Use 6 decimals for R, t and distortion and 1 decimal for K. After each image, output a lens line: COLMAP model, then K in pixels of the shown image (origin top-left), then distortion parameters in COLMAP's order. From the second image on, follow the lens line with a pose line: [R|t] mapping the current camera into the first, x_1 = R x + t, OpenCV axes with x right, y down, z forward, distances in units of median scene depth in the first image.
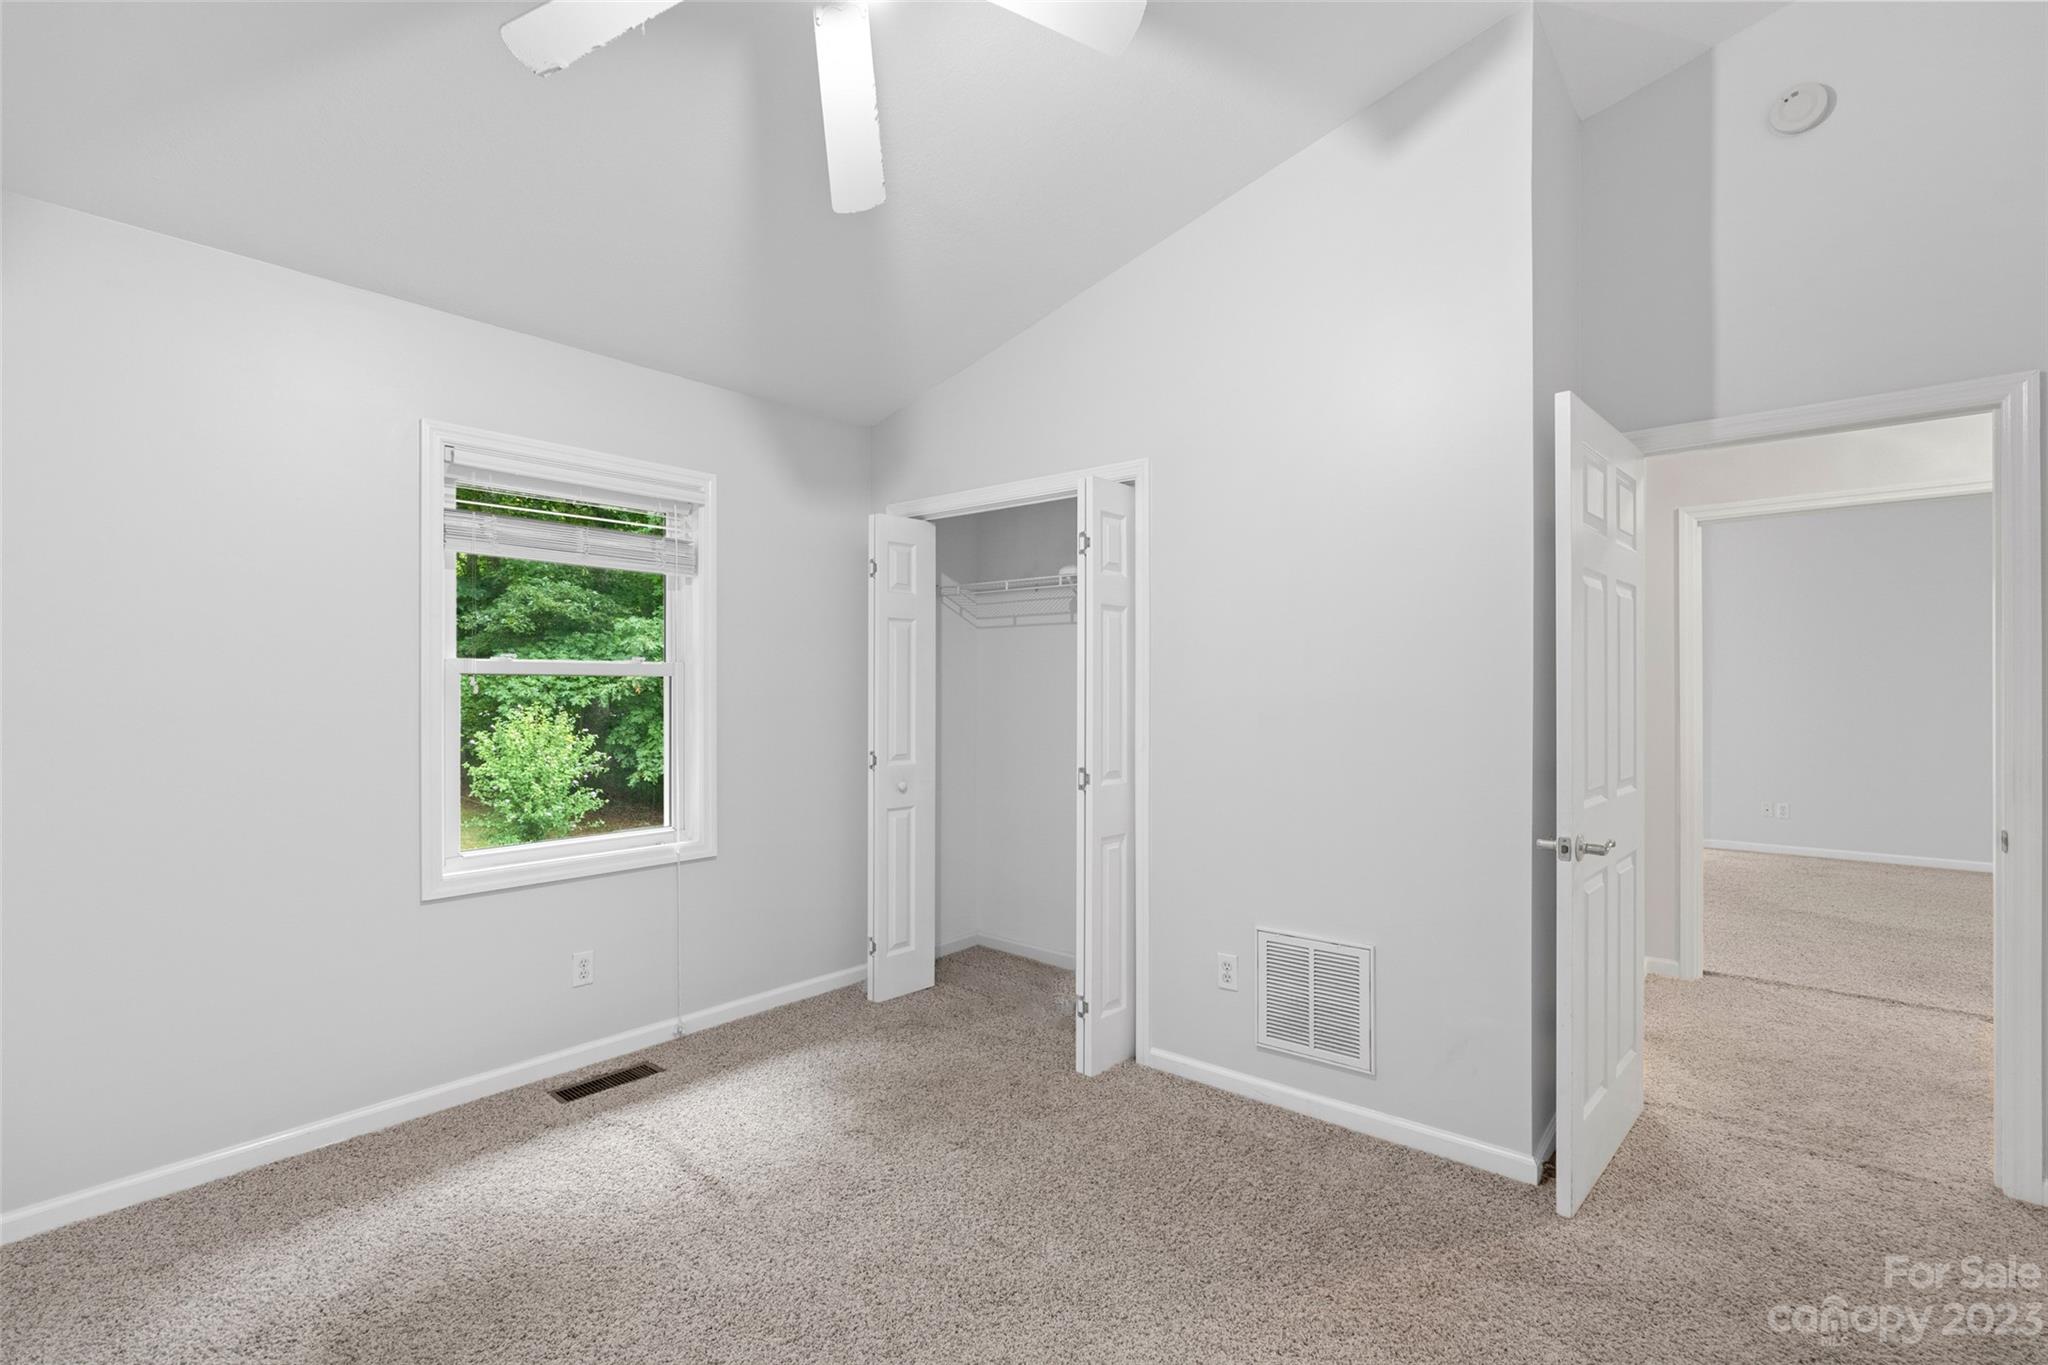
lens RADIAL K [[933.7, 0, 1021.0], [0, 933.7, 679.3], [0, 0, 1]] dist [-0.006504, 0.002803]
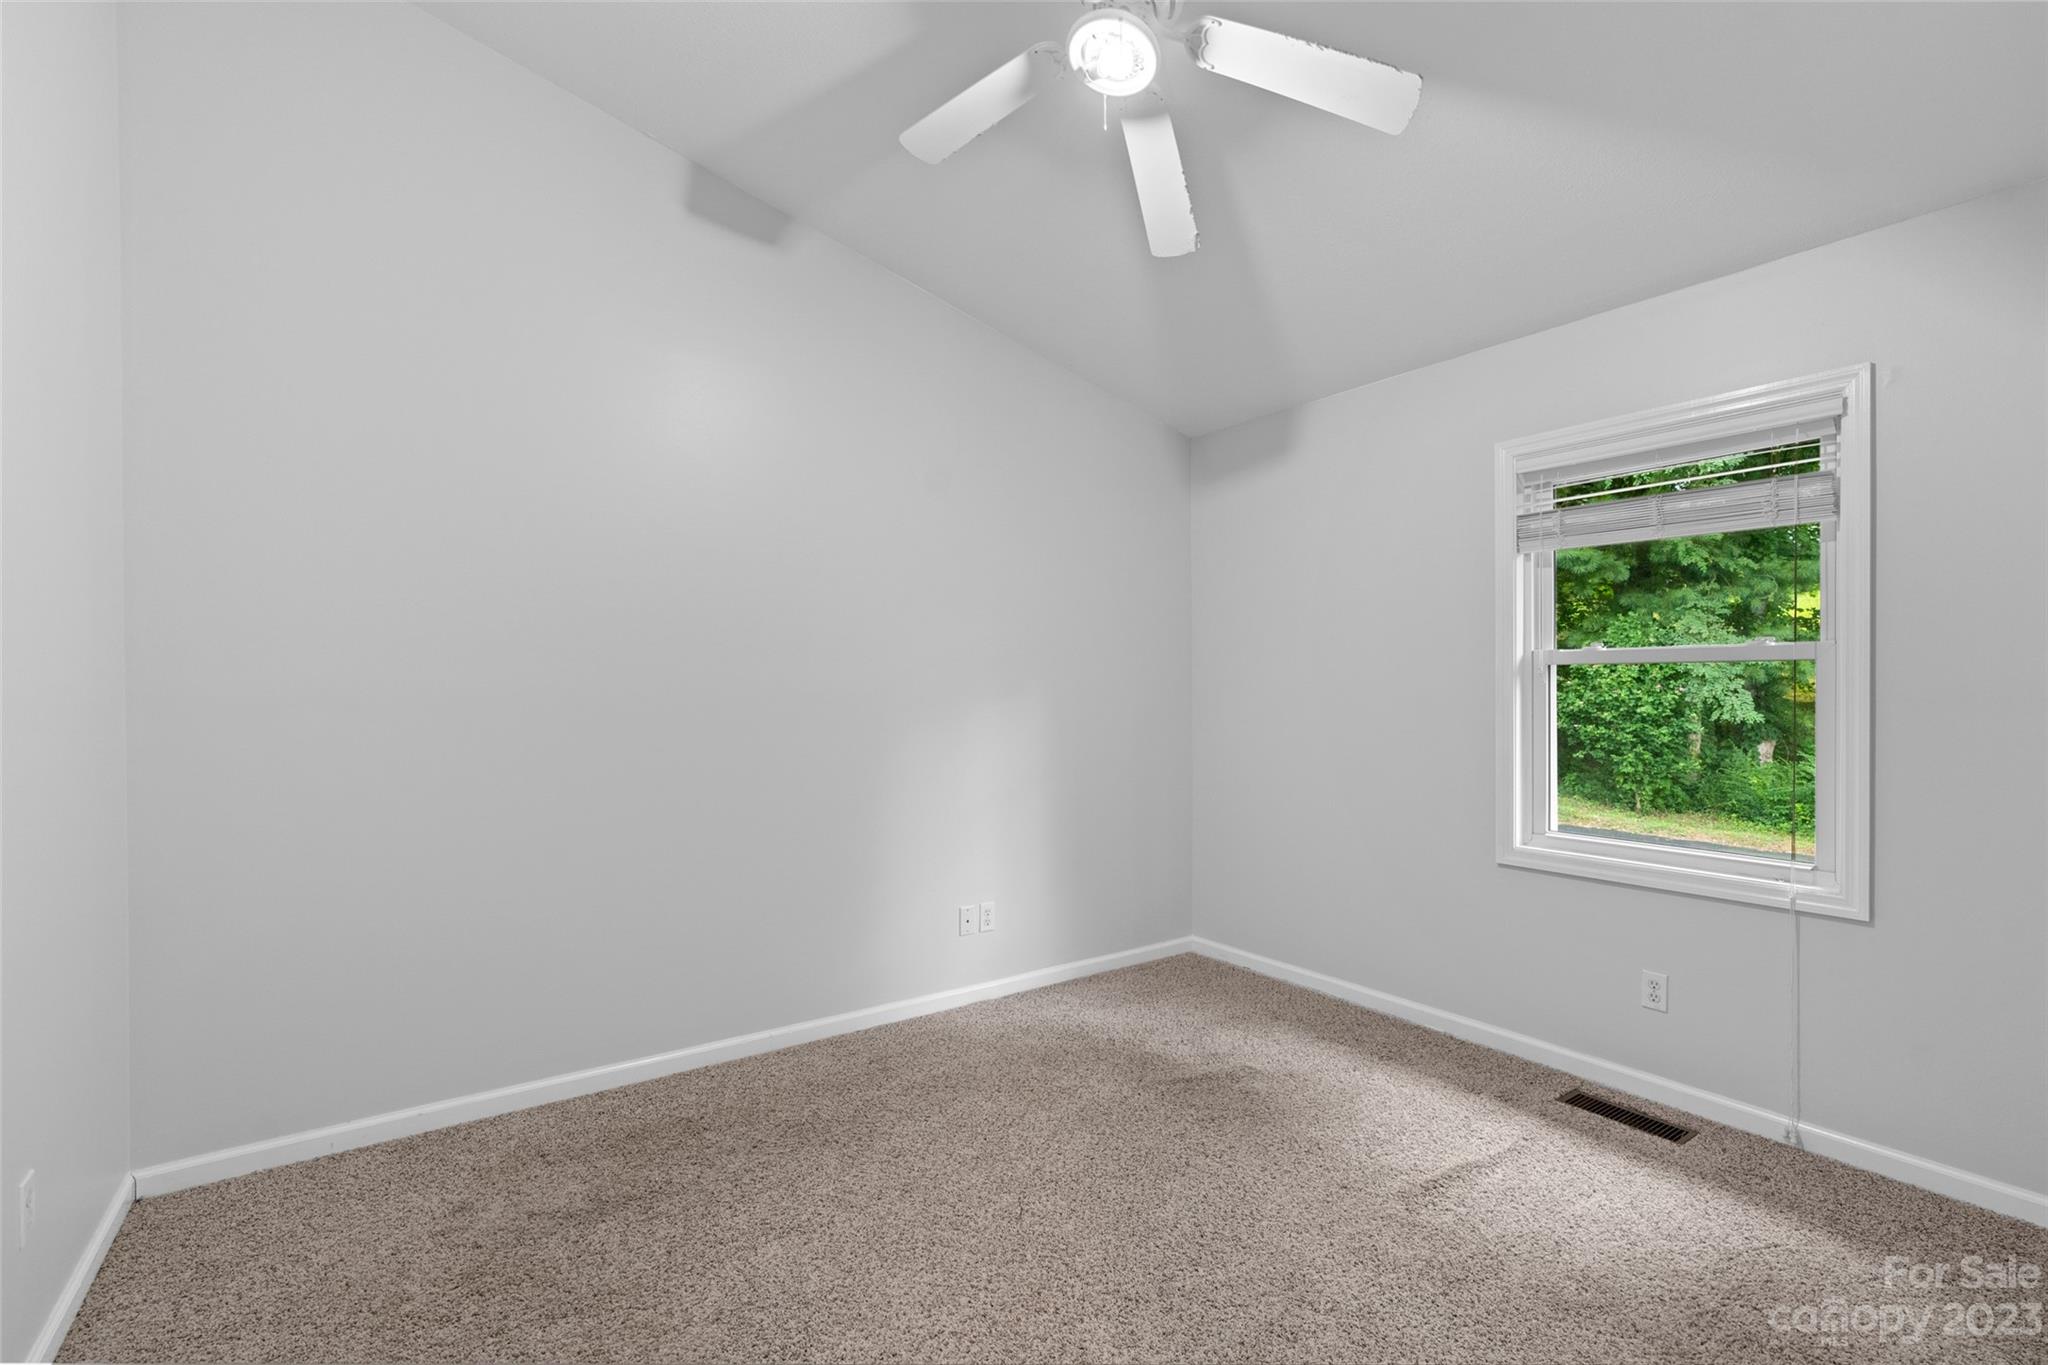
lens RADIAL K [[933.7, 0, 1028.7], [0, 933.7, 676.2], [0, 0, 1]] dist [-0.006504, 0.002803]
pose [[-0.254770, -0.002955, -0.966997, 0.565961], [0.012061, 0.999908, -0.006233, 0.006795], [0.966926, -0.013251, -0.254711, 0.673105]]
